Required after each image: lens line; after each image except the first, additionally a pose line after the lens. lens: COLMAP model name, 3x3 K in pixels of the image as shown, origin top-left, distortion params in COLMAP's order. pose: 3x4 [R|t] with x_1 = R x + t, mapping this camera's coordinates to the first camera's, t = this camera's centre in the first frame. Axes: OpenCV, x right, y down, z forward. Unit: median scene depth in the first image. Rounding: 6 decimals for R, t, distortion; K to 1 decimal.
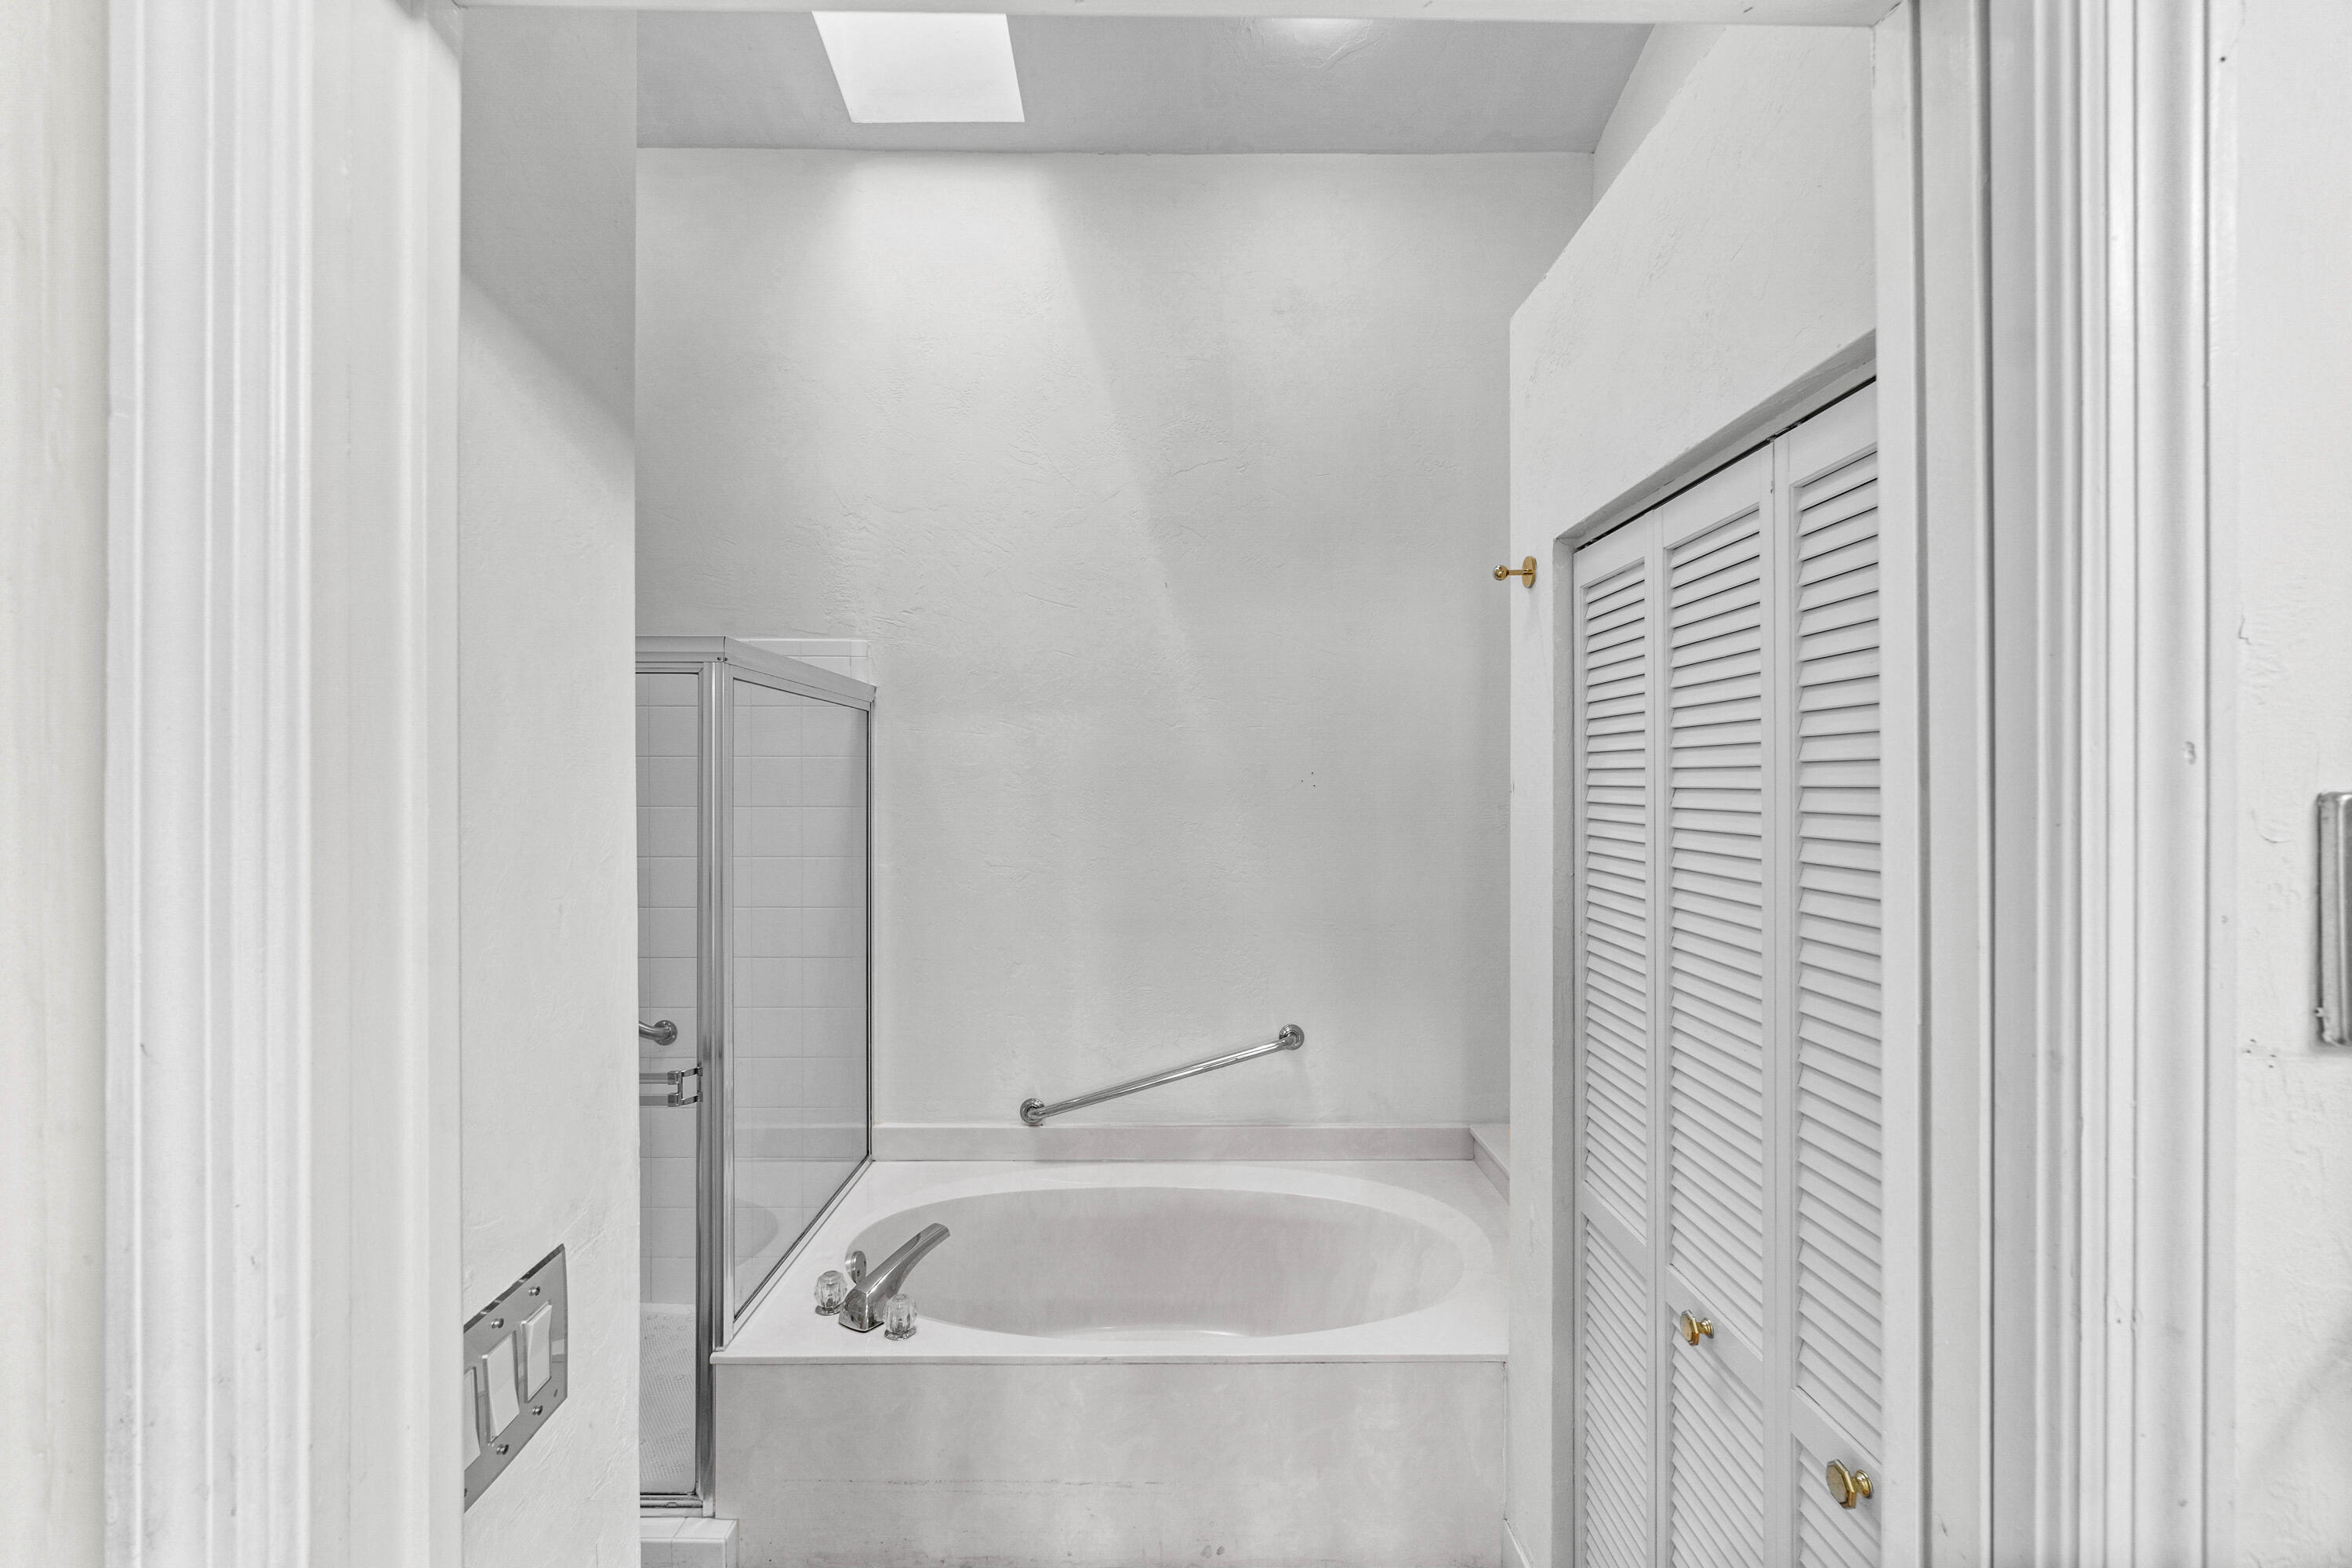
lens RADIAL K [[1012.2, 0, 1176.0], [0, 1012.2, 784.0], [0, 0, 1]] dist [0.001798, 0.000337]
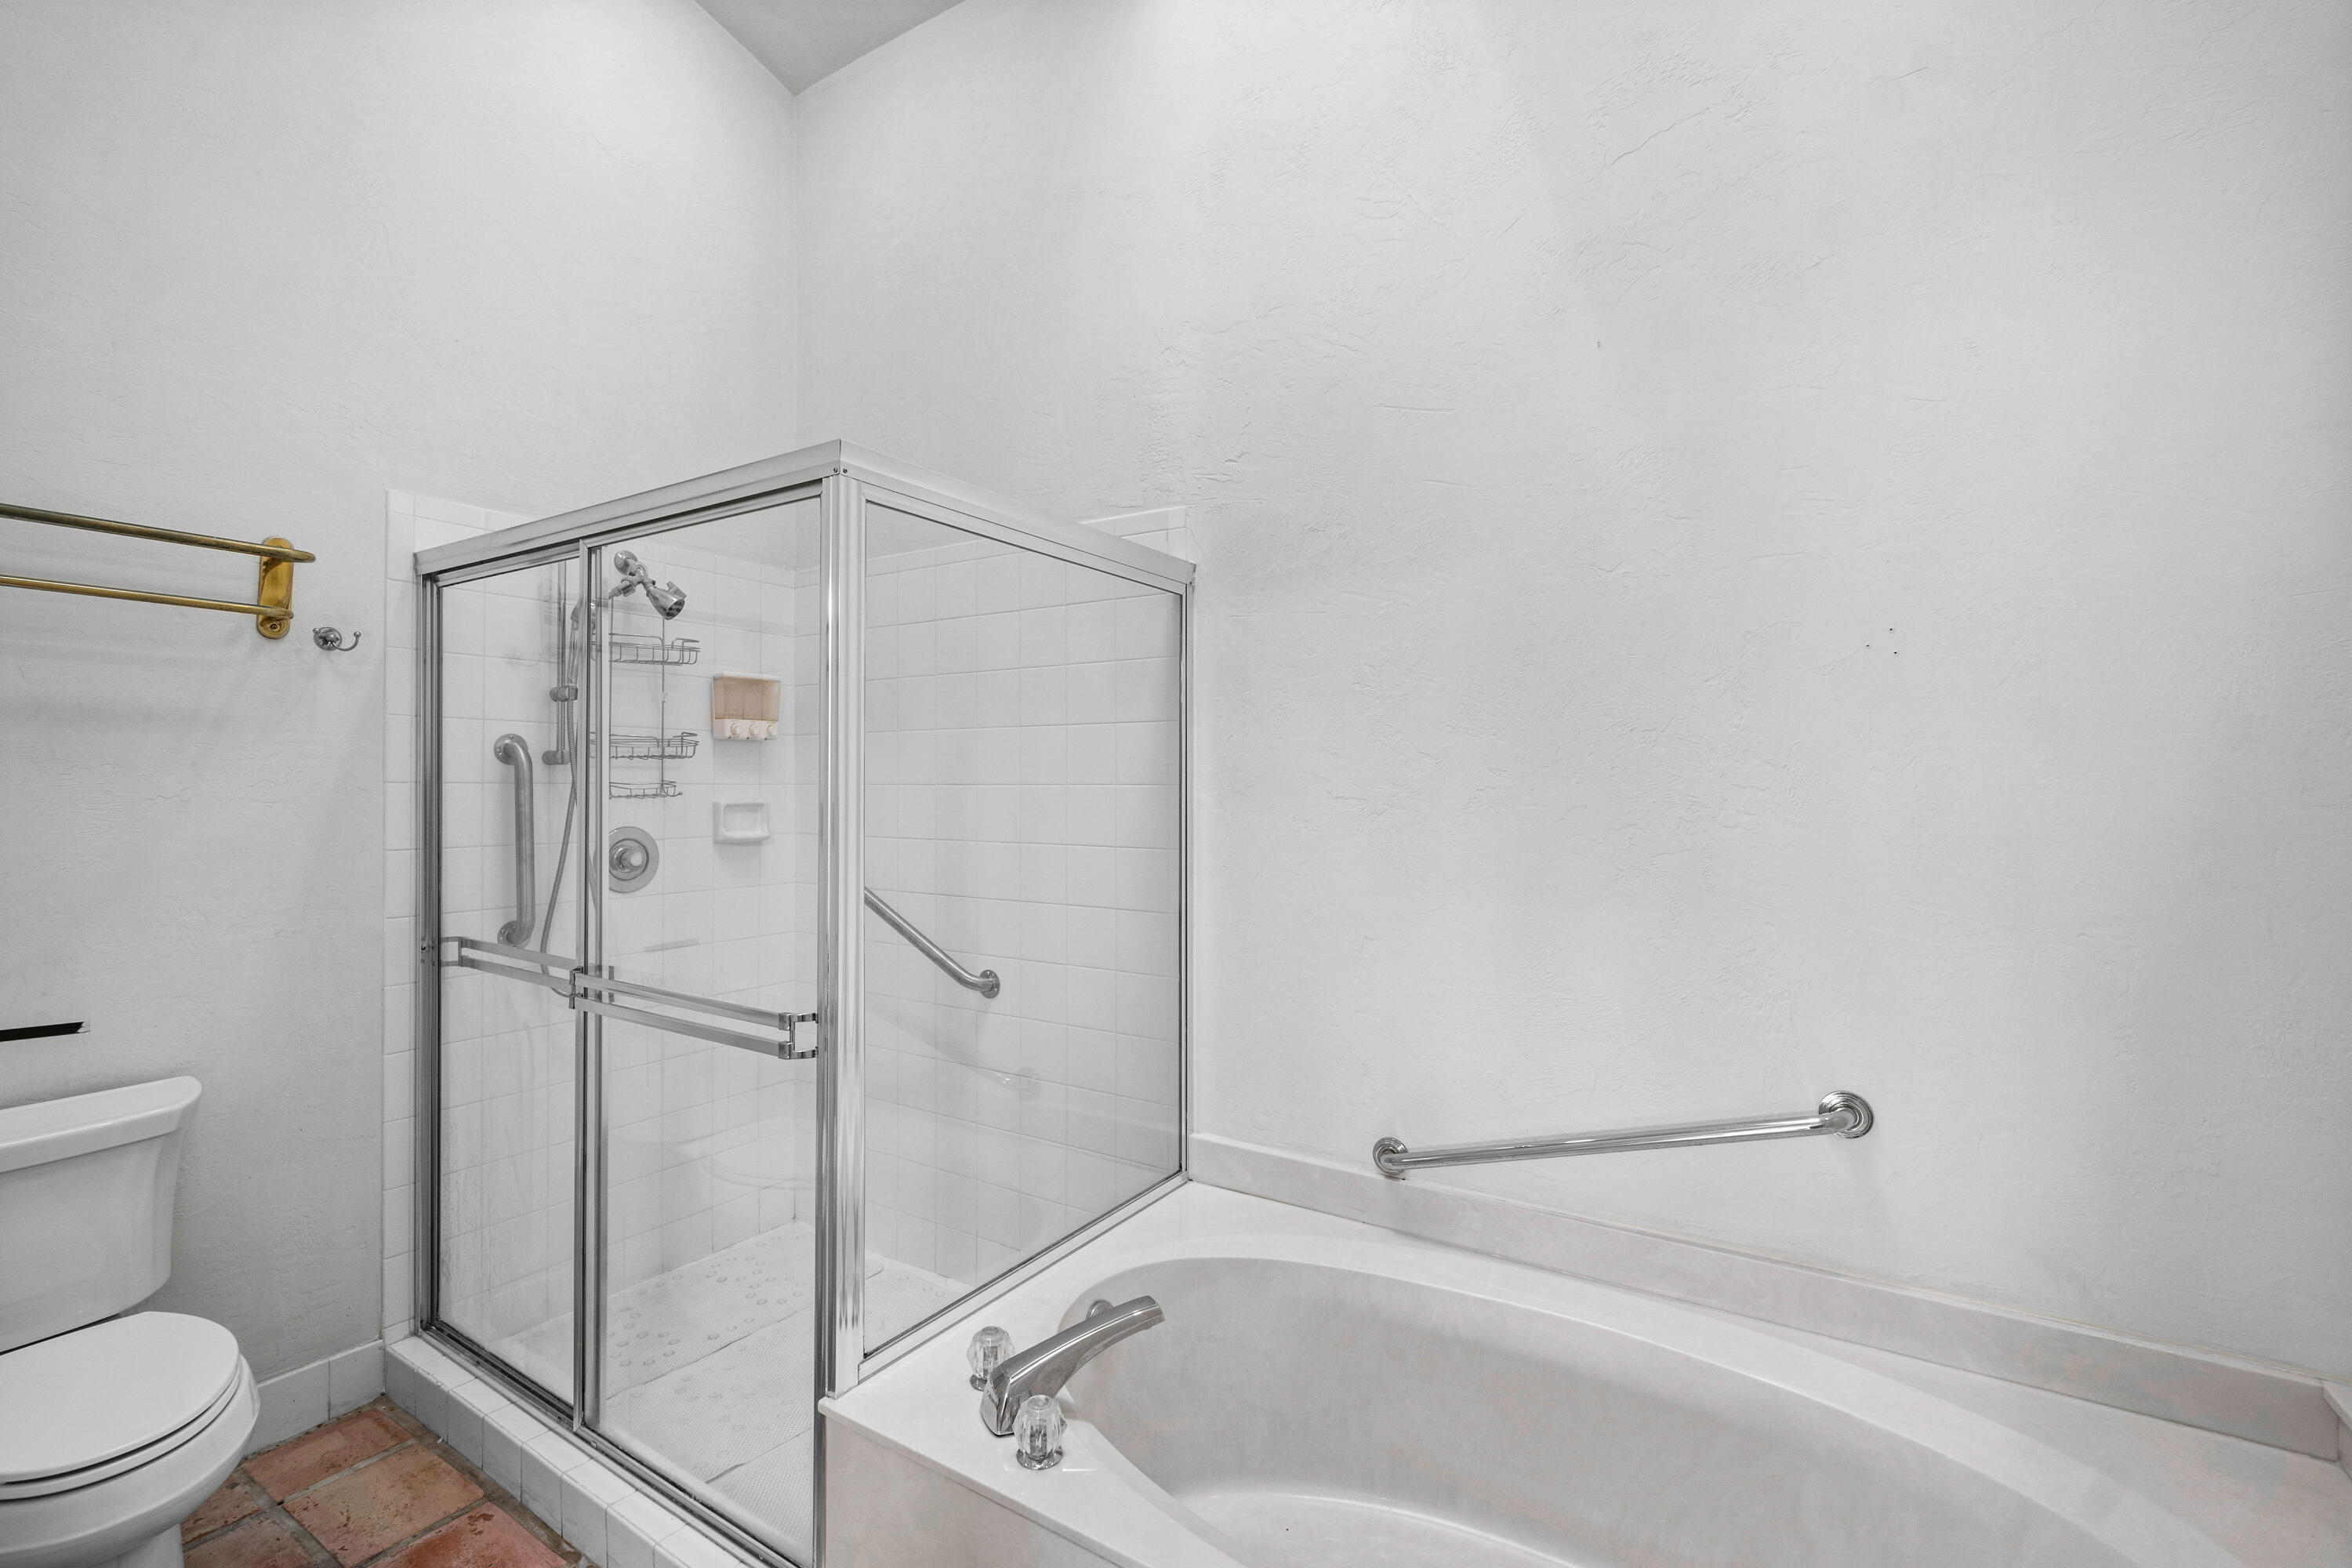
lens RADIAL K [[1012.2, 0, 1176.0], [0, 1012.2, 784.0], [0, 0, 1]] dist [0.001798, 0.000337]
pose [[0.836870, -0.003713, -0.547389, 0.113601], [-0.001473, 0.999958, -0.009035, 0.078736], [0.547400, 0.008367, 0.836829, 0.348640]]
